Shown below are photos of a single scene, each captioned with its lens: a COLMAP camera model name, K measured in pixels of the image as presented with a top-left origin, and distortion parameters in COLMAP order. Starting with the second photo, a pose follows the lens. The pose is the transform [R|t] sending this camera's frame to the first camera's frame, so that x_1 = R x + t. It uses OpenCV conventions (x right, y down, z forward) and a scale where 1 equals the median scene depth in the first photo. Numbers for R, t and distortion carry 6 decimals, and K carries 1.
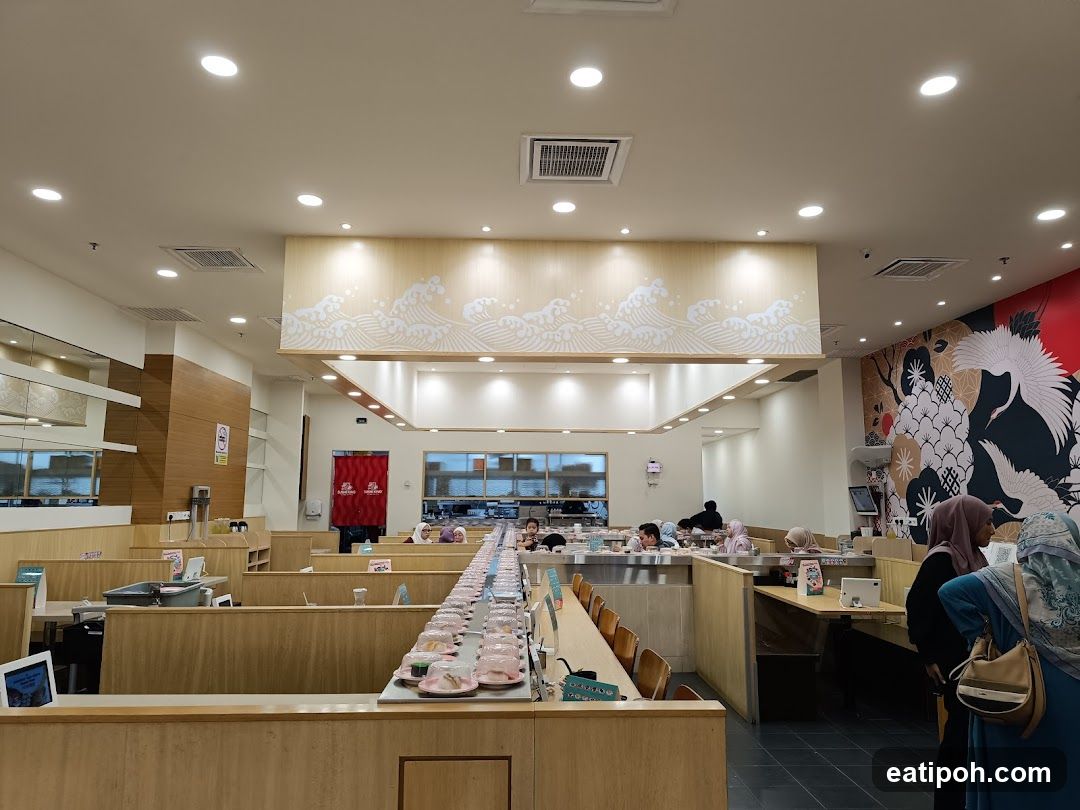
lens RADIAL K [[791.1, 0, 540.0], [0, 791.1, 405.0], [0, 0, 1]] dist [0.048221, -0.003591]
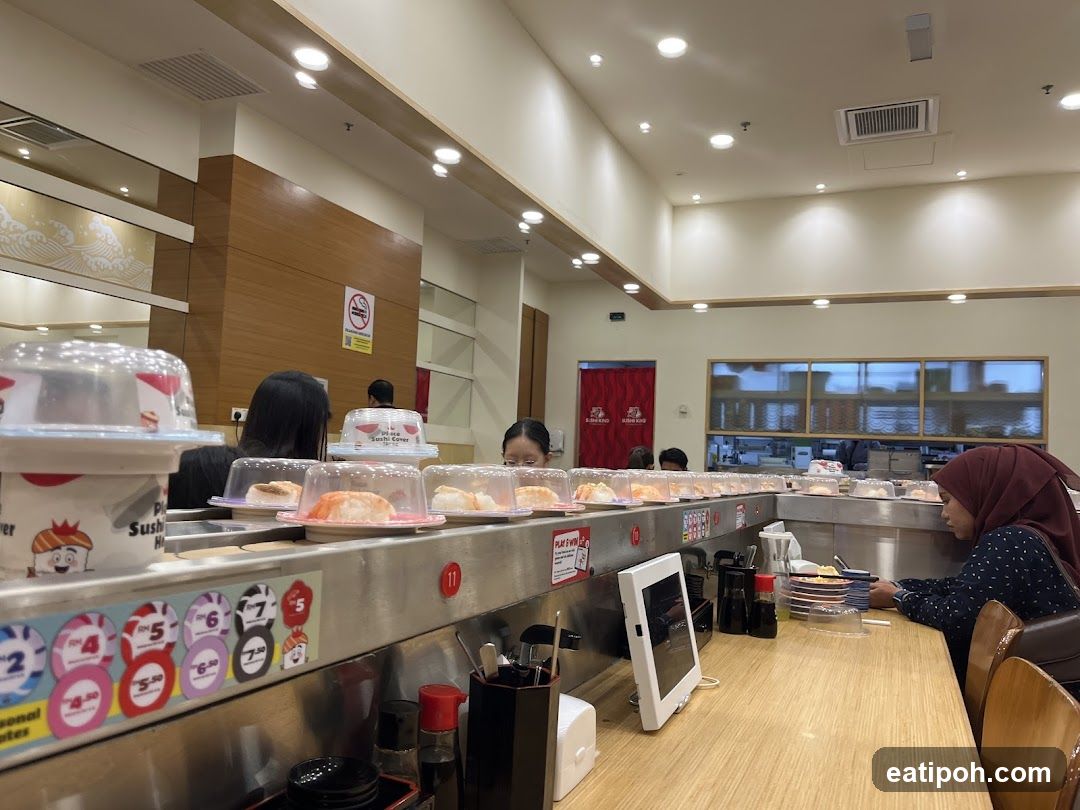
lens RADIAL K [[791.1, 0, 540.0], [0, 791.1, 405.0], [0, 0, 1]] dist [0.048221, -0.003591]
pose [[0.895675, -0.000090, -0.444709, 0.019583], [0.012758, 0.999594, 0.025494, 0.078008], [0.444526, -0.028508, 0.895312, 0.358284]]
